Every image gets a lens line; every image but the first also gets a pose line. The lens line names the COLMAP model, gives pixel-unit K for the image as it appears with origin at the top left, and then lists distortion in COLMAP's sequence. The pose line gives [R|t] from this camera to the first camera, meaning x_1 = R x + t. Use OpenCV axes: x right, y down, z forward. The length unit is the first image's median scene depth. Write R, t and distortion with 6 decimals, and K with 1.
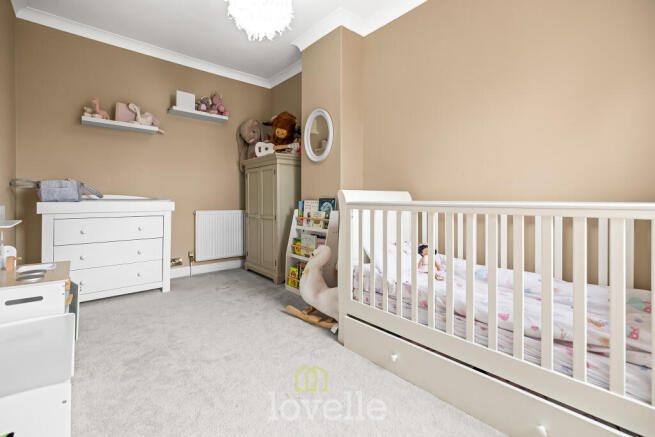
lens RADIAL K [[285.6, 0, 330.6], [0, 285.6, 201.1], [0, 0, 1]] dist [-0.001639, -0.000559]
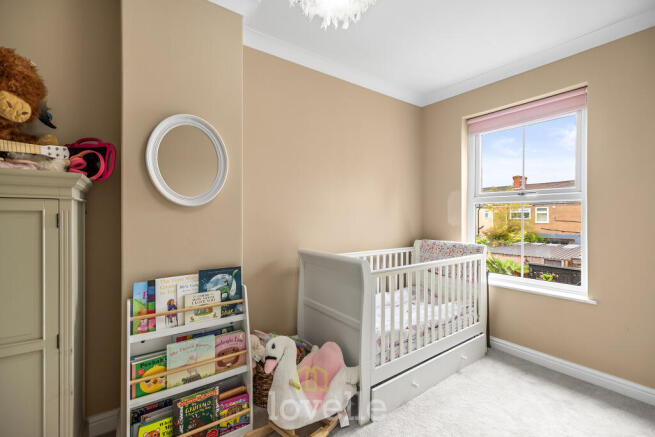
lens RADIAL K [[285.6, 0, 327.5], [0, 285.6, 216.5], [0, 0, 1]] dist [-0.001639, -0.000559]
pose [[0.096828, -0.002257, 0.995299, -0.600802], [-0.000638, 0.999997, 0.002330, -0.121844], [-0.995301, -0.000861, 0.096826, 0.686294]]
